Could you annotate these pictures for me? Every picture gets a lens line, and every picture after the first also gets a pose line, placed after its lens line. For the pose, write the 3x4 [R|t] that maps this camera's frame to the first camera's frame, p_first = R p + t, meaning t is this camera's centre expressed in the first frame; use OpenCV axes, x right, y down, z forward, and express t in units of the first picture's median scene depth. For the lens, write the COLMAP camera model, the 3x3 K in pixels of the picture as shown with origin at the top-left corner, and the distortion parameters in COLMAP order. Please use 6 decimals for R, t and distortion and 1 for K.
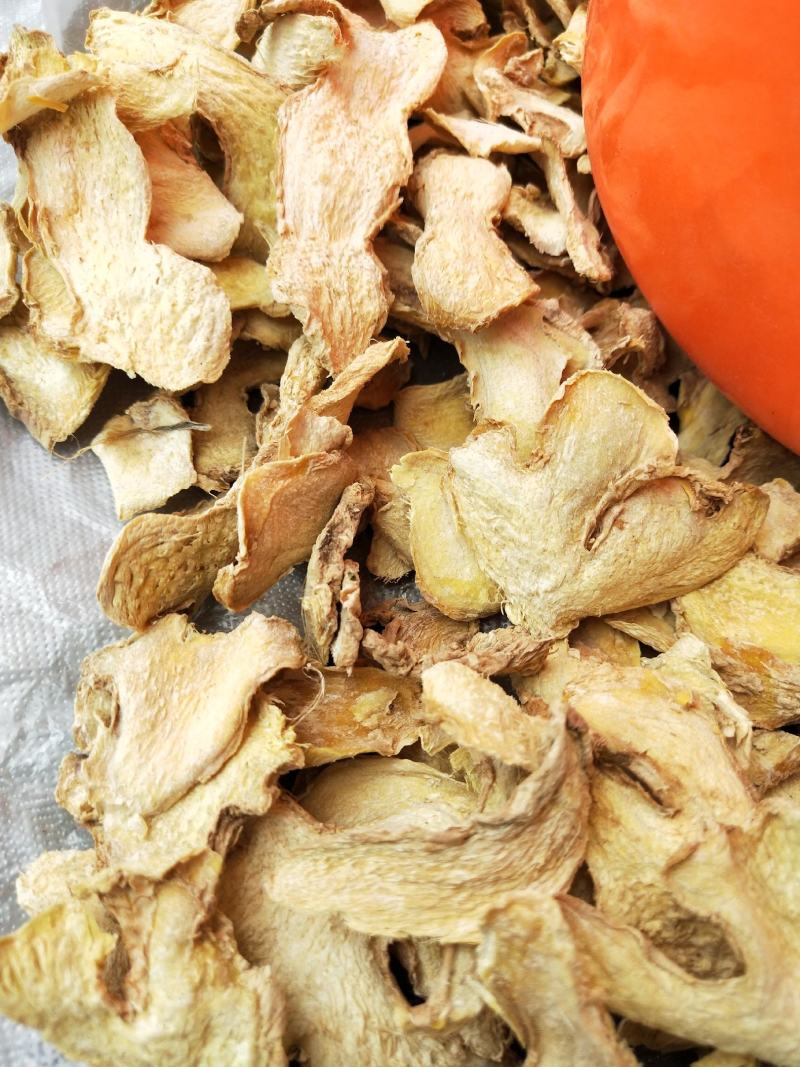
lens RADIAL K [[876.7, 0, 374.9], [0, 876.7, 551.1], [0, 0, 1]] dist [-0.010450, -0.014611]
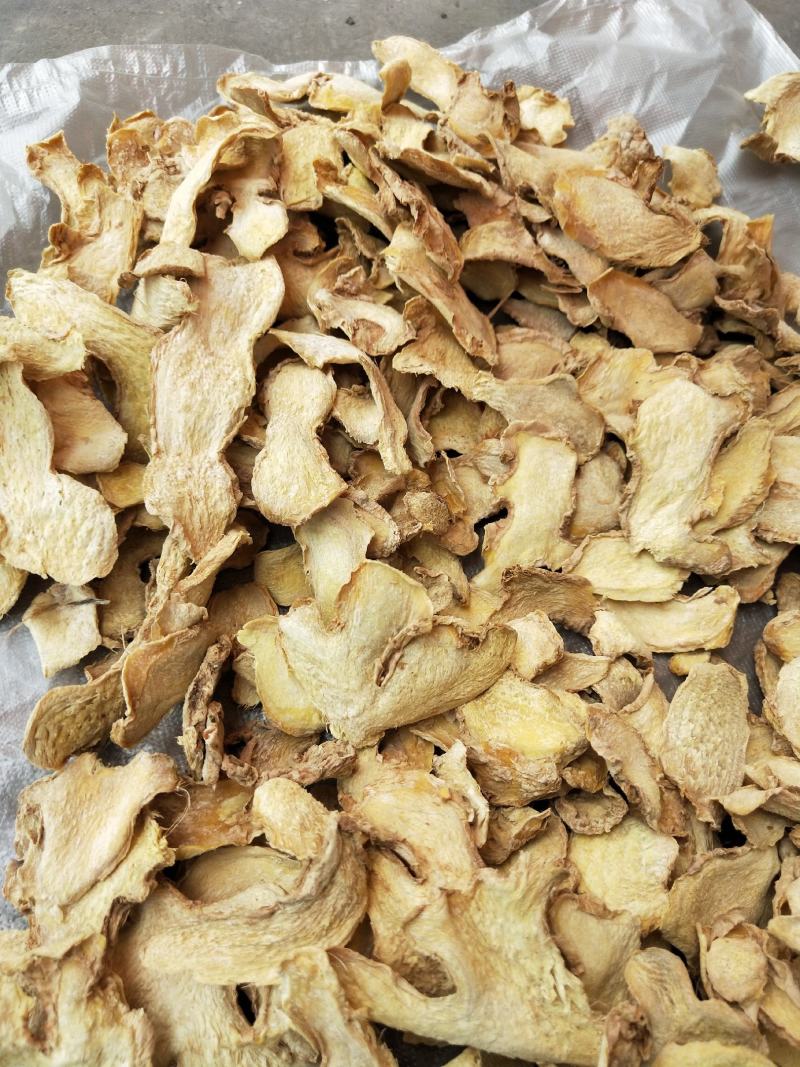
lens RADIAL K [[859.1, 0, 396.8], [0, 859.1, 535.7], [0, 0, 1]] dist [-0.005515, -0.022904]
pose [[0.997367, -0.064511, 0.033122, 0.239240], [0.065137, 0.997711, -0.018175, -0.211520], [-0.031873, 0.020284, 0.999286, -0.371309]]
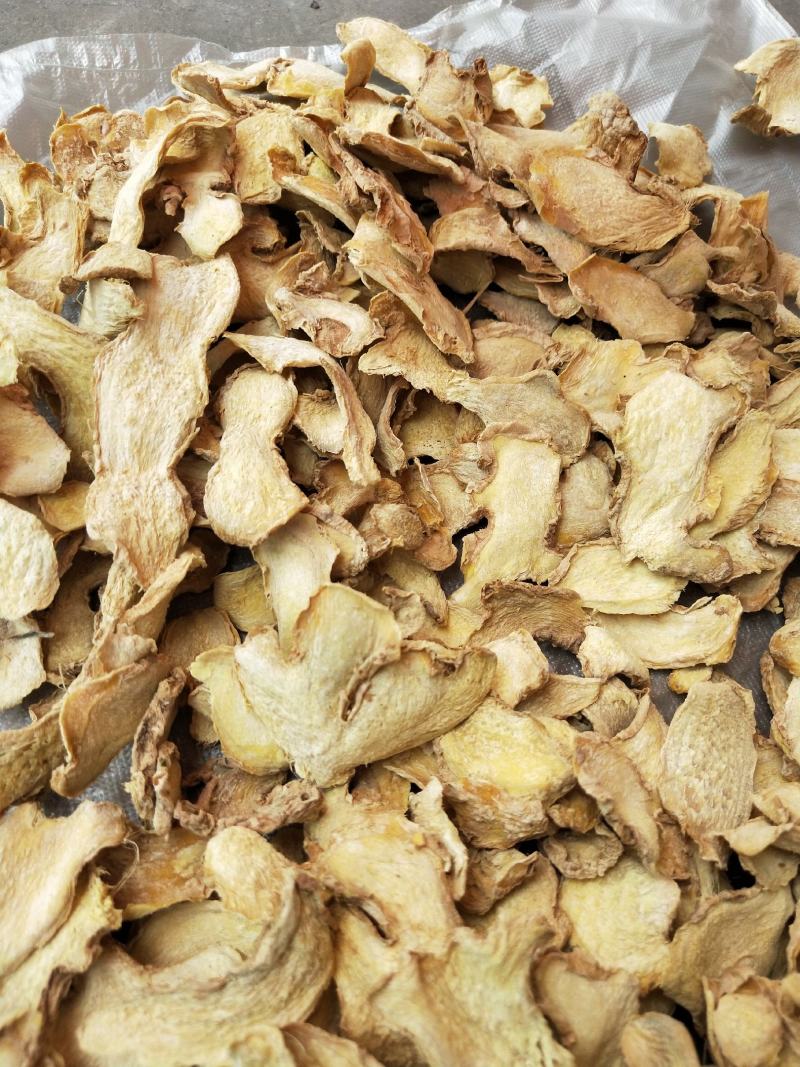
lens RADIAL K [[853.7, 0, 395.9], [0, 853.7, 536.5], [0, 0, 1]] dist [0.002015, -0.027947]
pose [[0.995207, -0.095701, 0.020131, 0.314370], [0.096045, 0.995234, -0.016866, -0.236761], [-0.018421, 0.018718, 0.999655, -0.243123]]
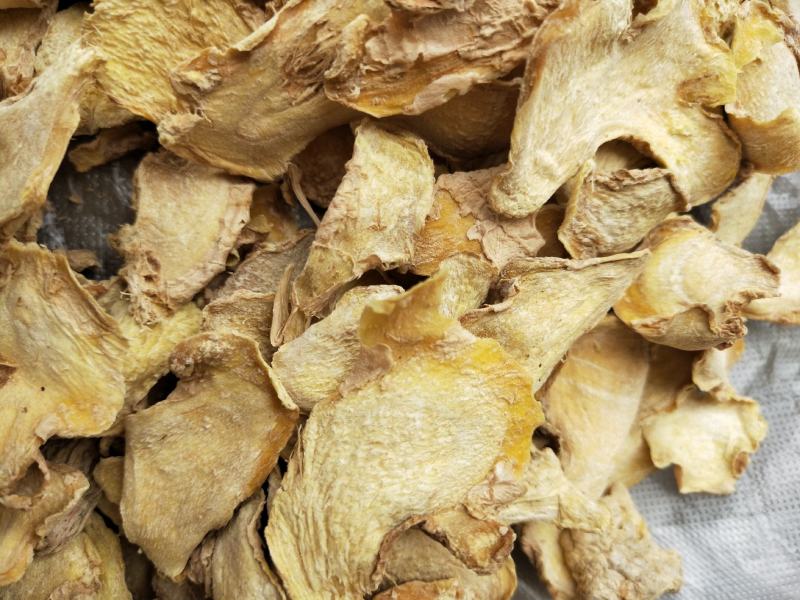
lens RADIAL K [[644.1, 0, 400.0], [0, 644.1, 300.0], [0, 0, 1]] dist [-0.005515, -0.022904]
pose [[-0.155663, 0.977331, -0.143502, 0.757463], [-0.978511, -0.132676, 0.157837, -0.978670], [0.135219, 0.164987, 0.976983, 0.757290]]
